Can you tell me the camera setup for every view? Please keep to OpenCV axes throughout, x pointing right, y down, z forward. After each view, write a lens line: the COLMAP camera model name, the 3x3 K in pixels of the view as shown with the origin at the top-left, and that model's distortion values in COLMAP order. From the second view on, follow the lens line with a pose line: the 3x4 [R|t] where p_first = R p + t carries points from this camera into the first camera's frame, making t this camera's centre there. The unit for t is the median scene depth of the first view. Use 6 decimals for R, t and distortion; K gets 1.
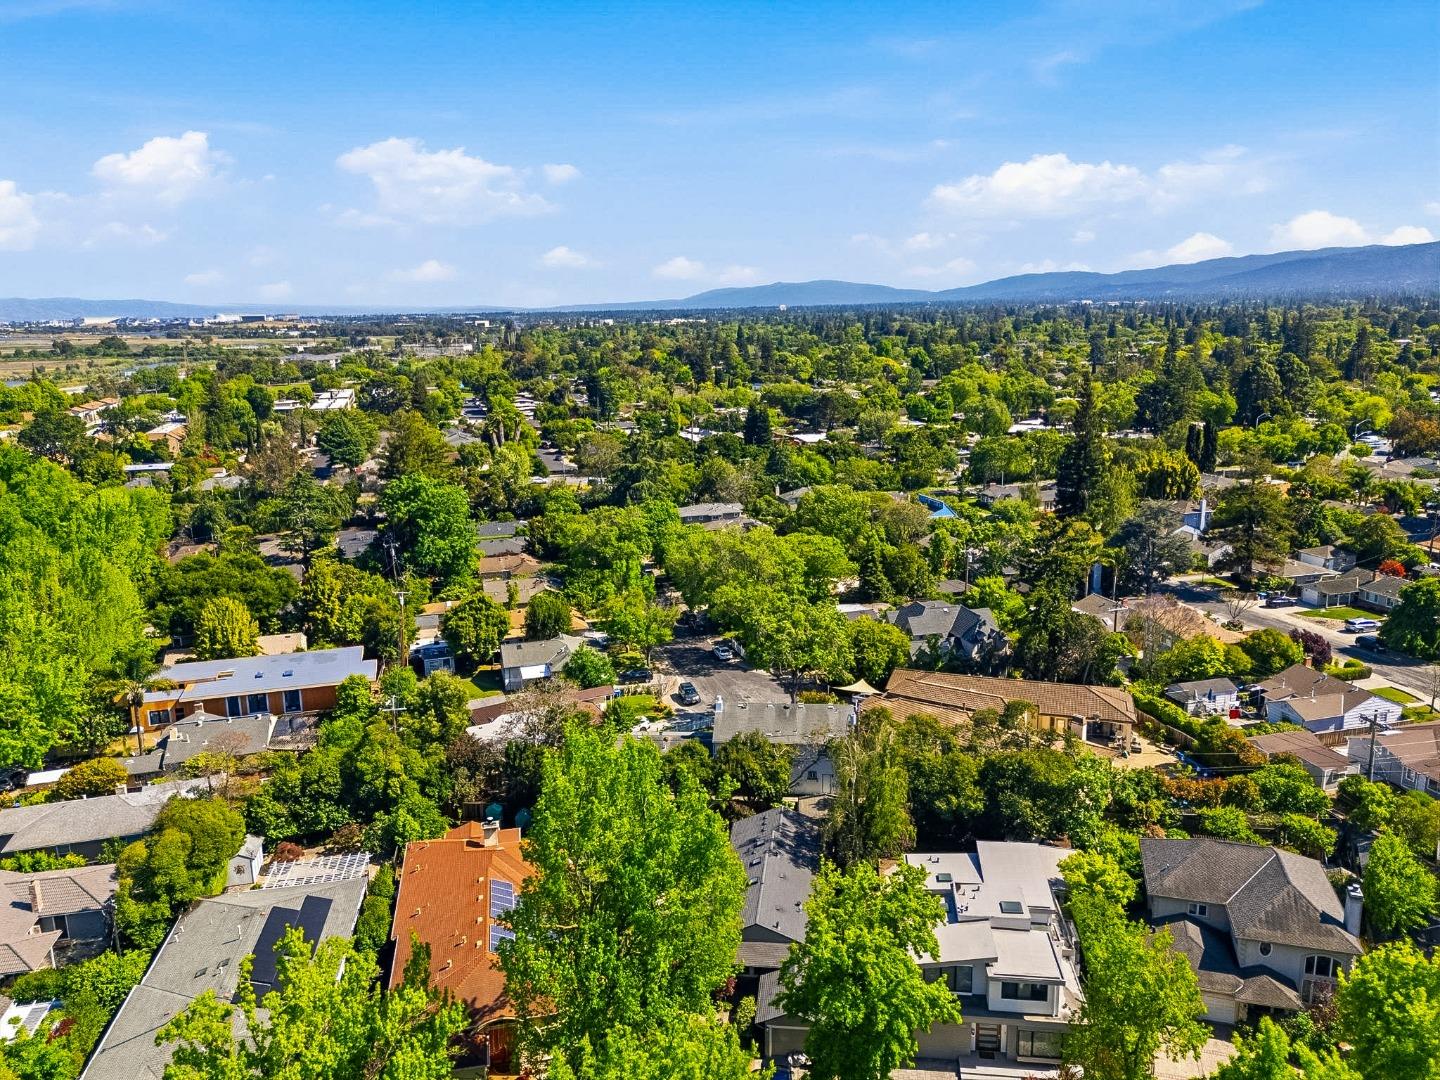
lens RADIAL K [[1063.5, 0, 720.0], [0, 1063.5, 540.0], [0, 0, 1]] dist [0.105428, -0.141781]
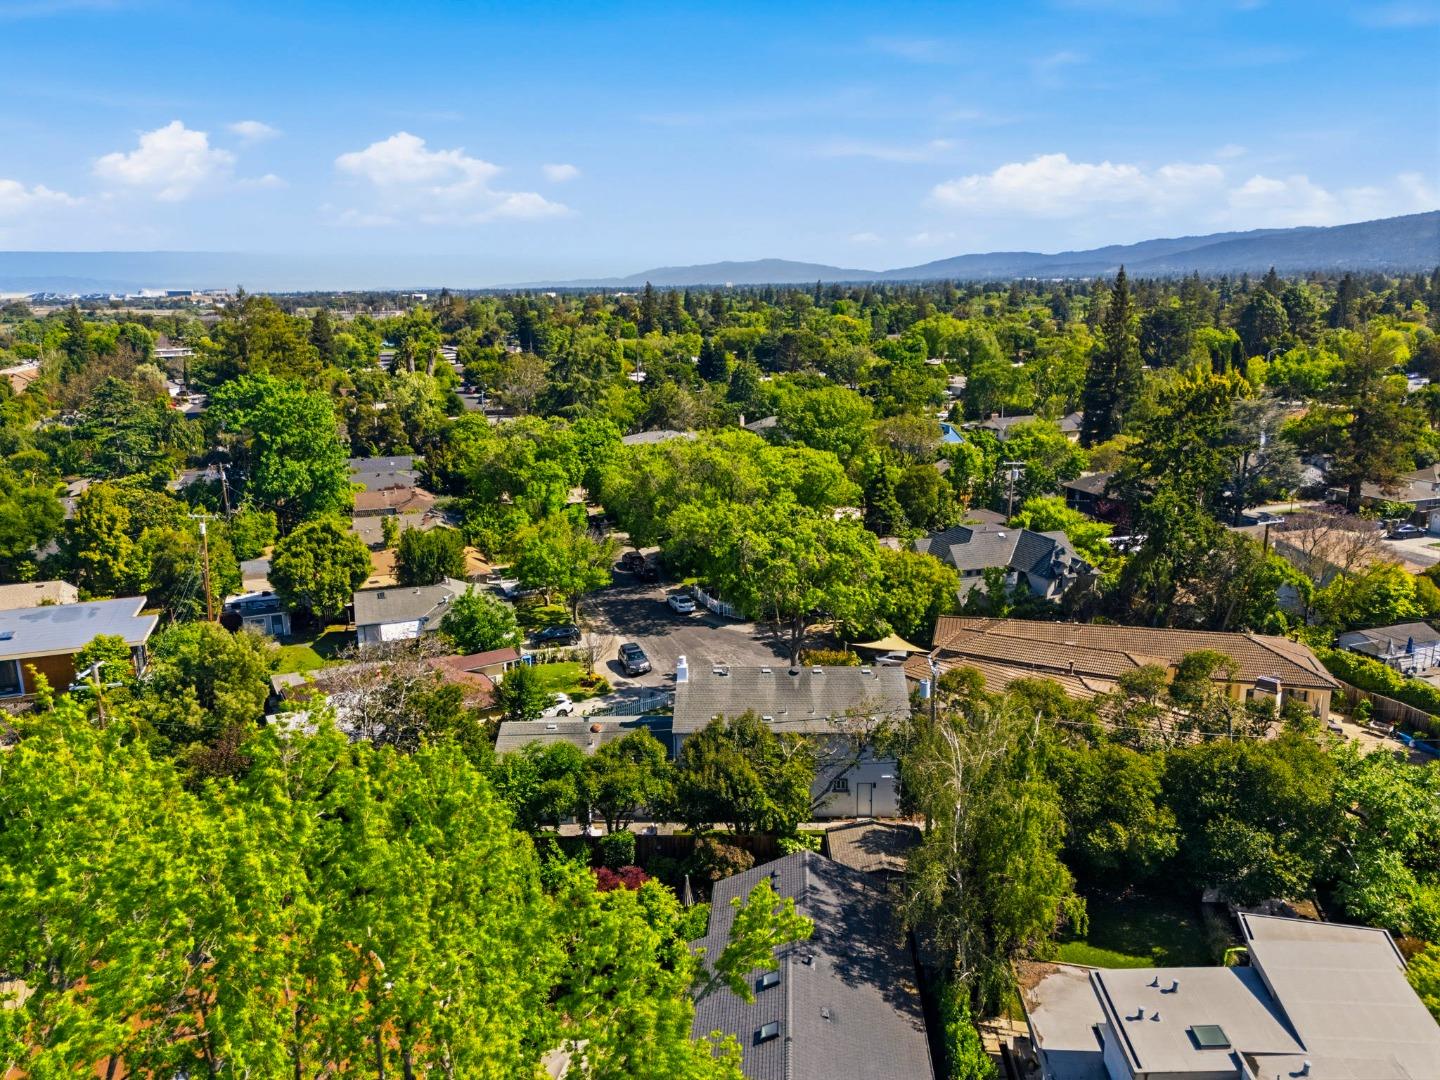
lens RADIAL K [[1058.3, 0, 720.0], [0, 1058.3, 540.0], [0, 0, 1]] dist [0.070032, -0.062963]
pose [[0.998744, -0.009877, 0.049126, -0.006610], [0.009087, 0.999826, 0.016268, 0.055337], [-0.049278, -0.015801, 0.998660, 0.312752]]
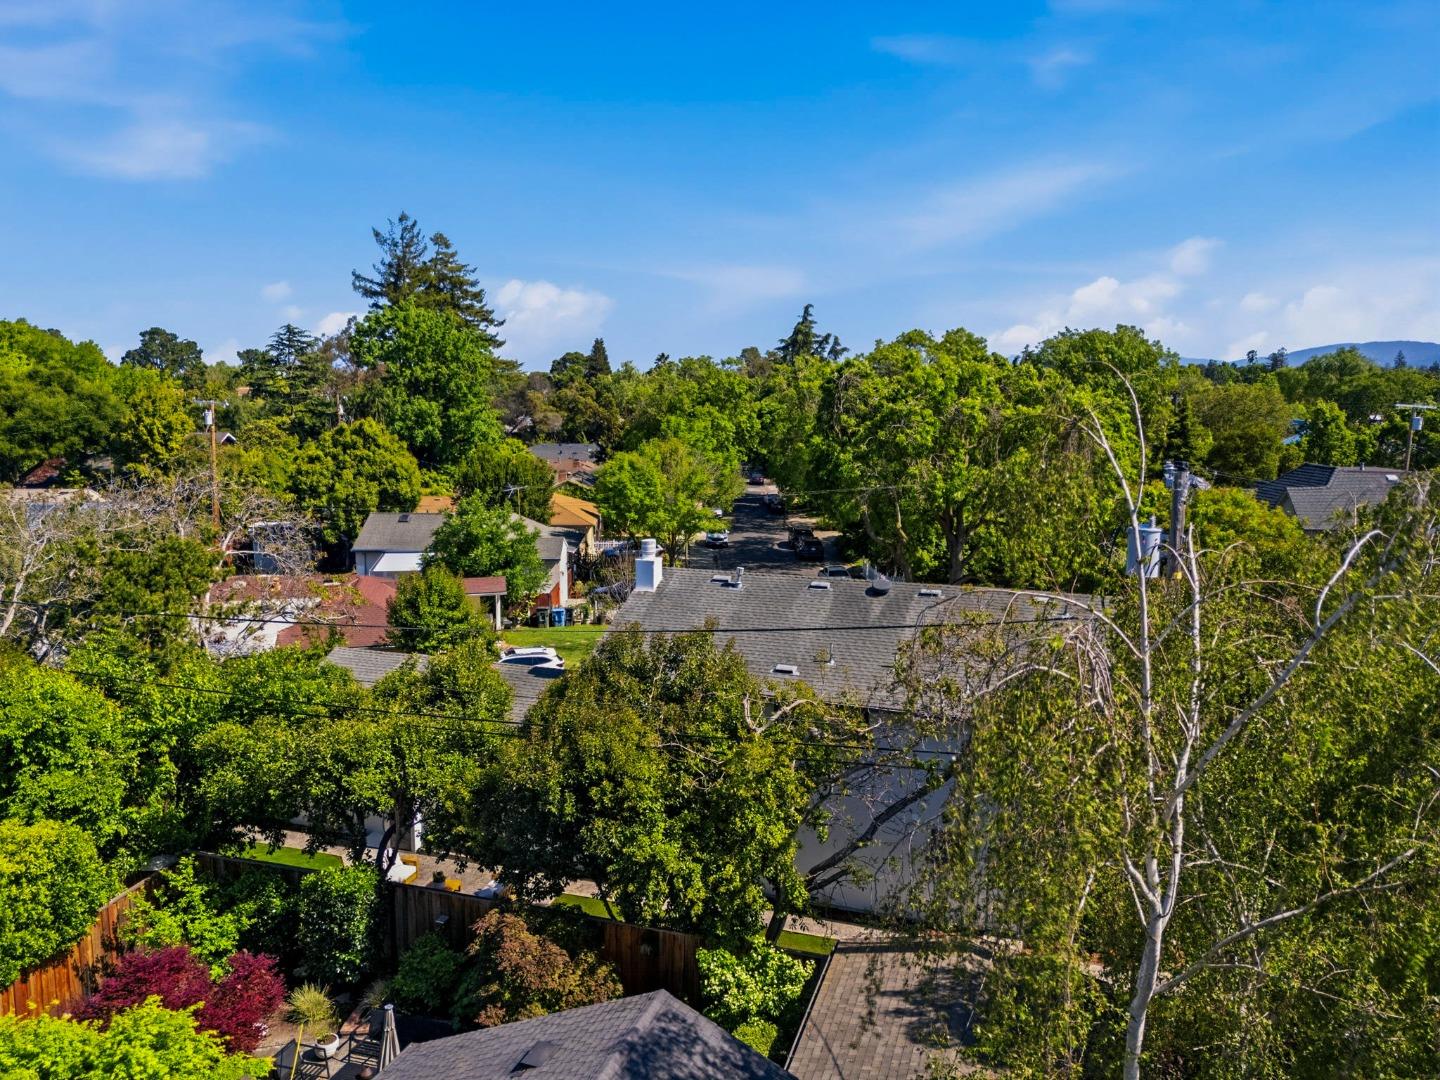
lens RADIAL K [[1053.4, 0, 726.6], [0, 1053.4, 559.3], [0, 0, 1]] dist [0.063193, -0.073892]
pose [[0.970162, 0.058316, -0.235339, 0.068530], [-0.068933, 0.996930, -0.037137, 0.125110], [0.232451, 0.052252, 0.971203, 0.561736]]
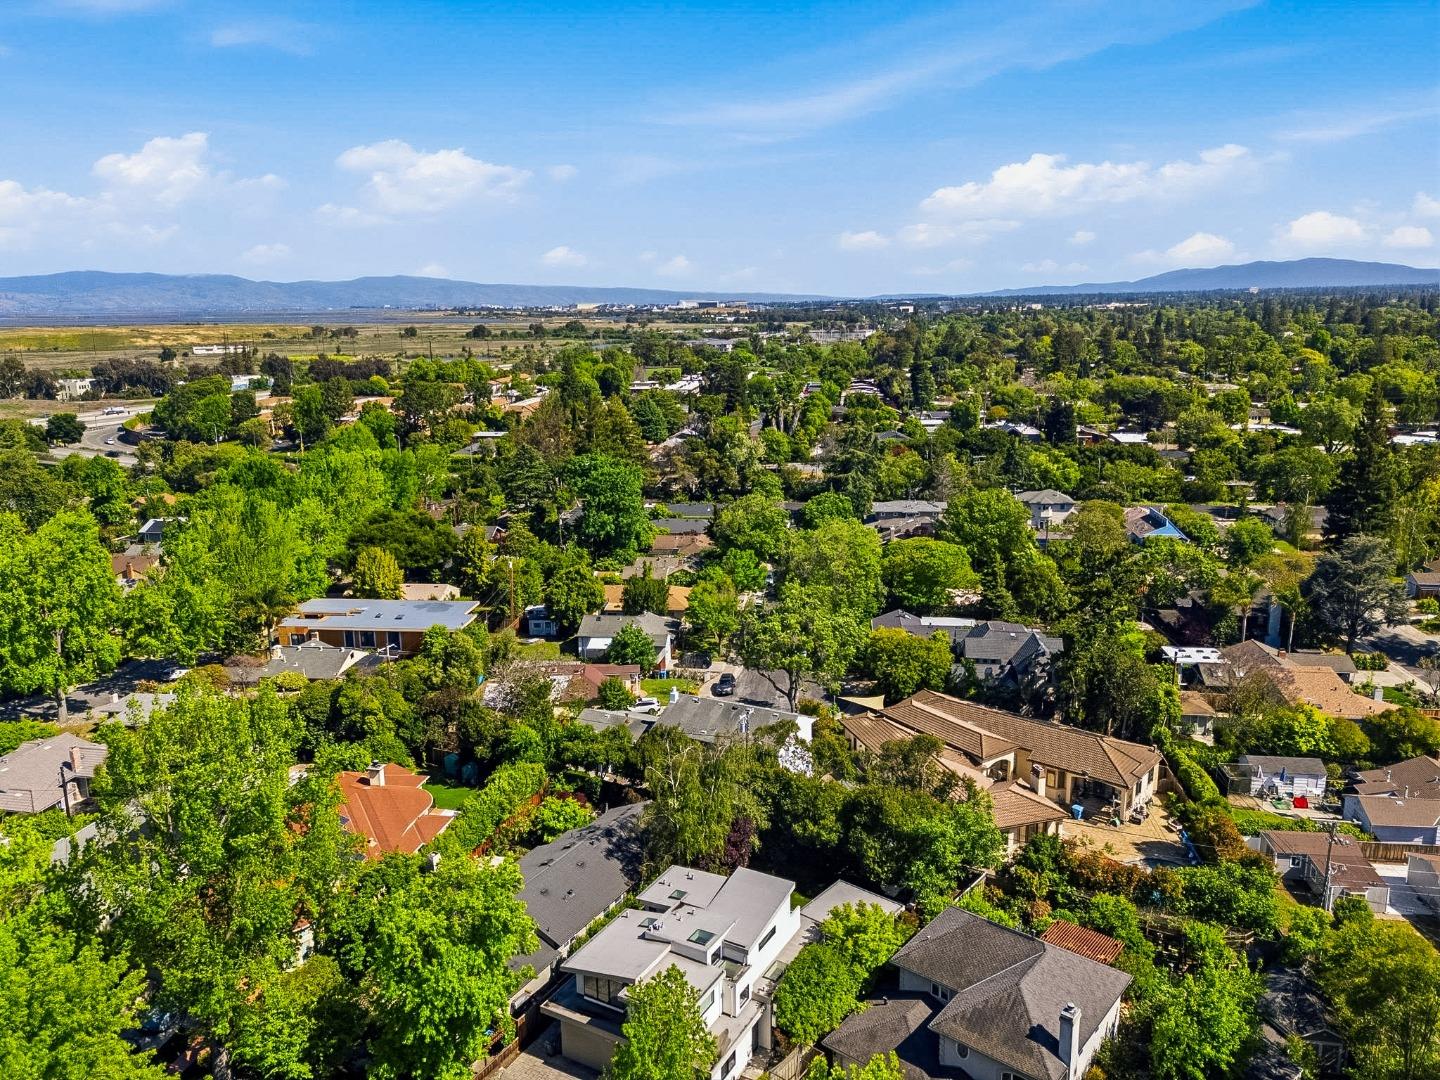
lens RADIAL K [[1057.4, 0, 722.2], [0, 1057.4, 563.2], [0, 0, 1]] dist [0.079228, -0.000813]
pose [[0.919582, 0.097793, -0.380534, 0.318384], [-0.084276, 0.995081, 0.052065, -0.020342], [0.383754, -0.015808, 0.923300, 0.073218]]
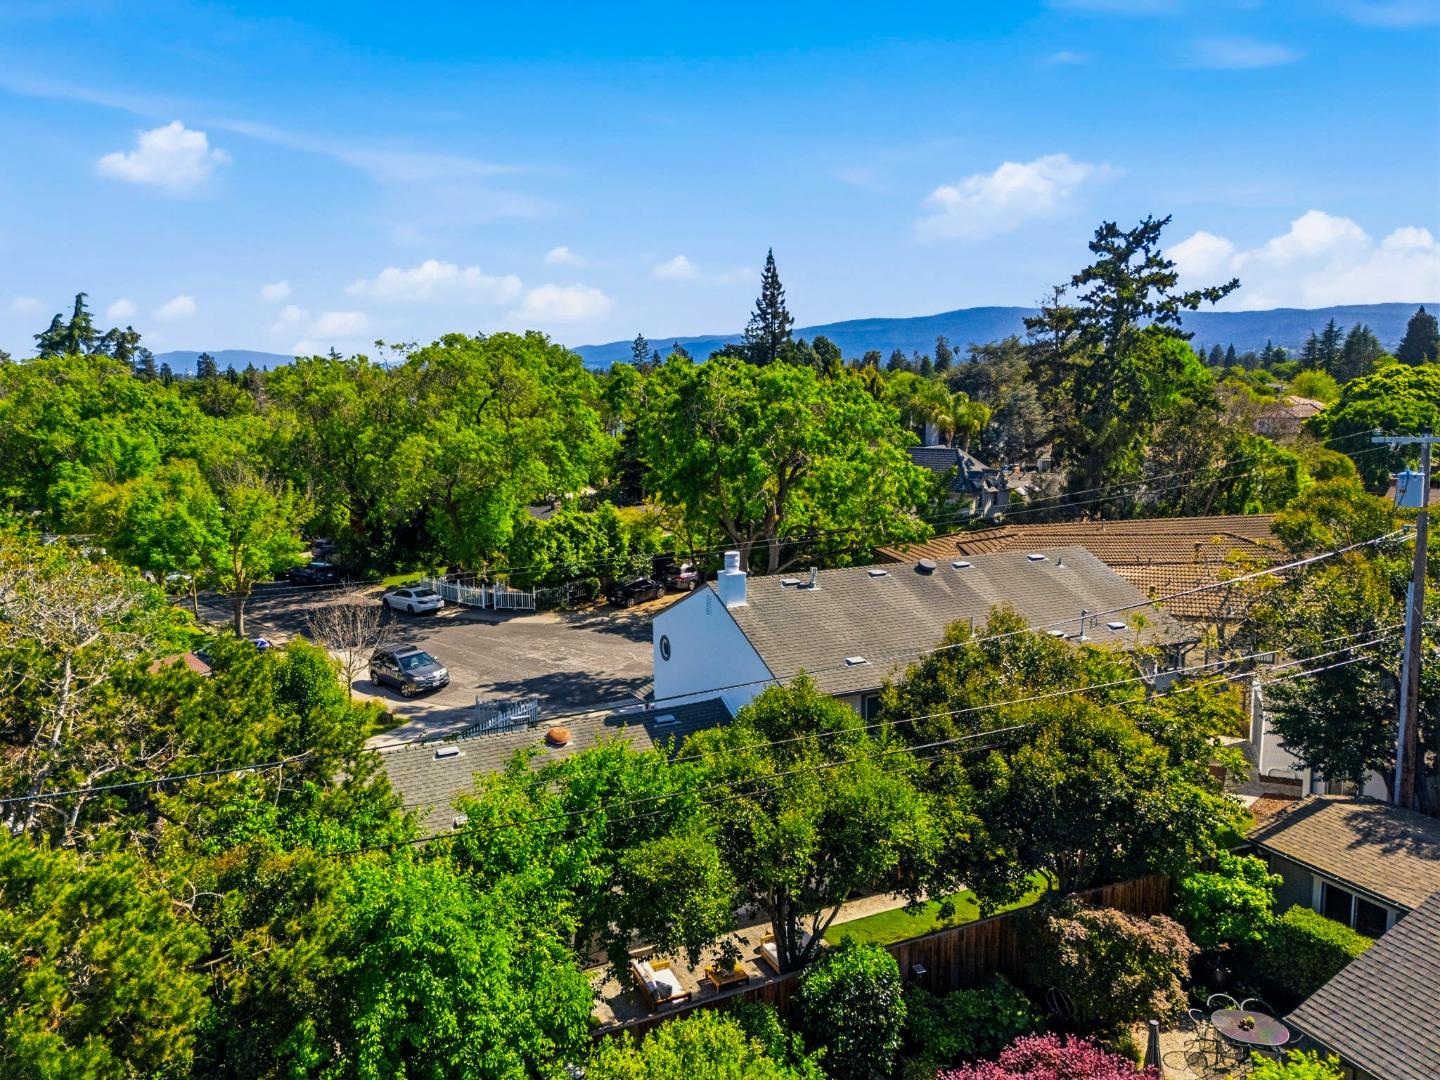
lens RADIAL K [[1058.3, 0, 720.0], [0, 1058.3, 540.0], [0, 0, 1]] dist [0.070032, -0.062963]
pose [[0.867917, -0.069937, 0.491761, -0.108660], [0.104639, 0.993564, -0.043377, 0.120274], [-0.485562, 0.089106, 0.869649, 0.590582]]
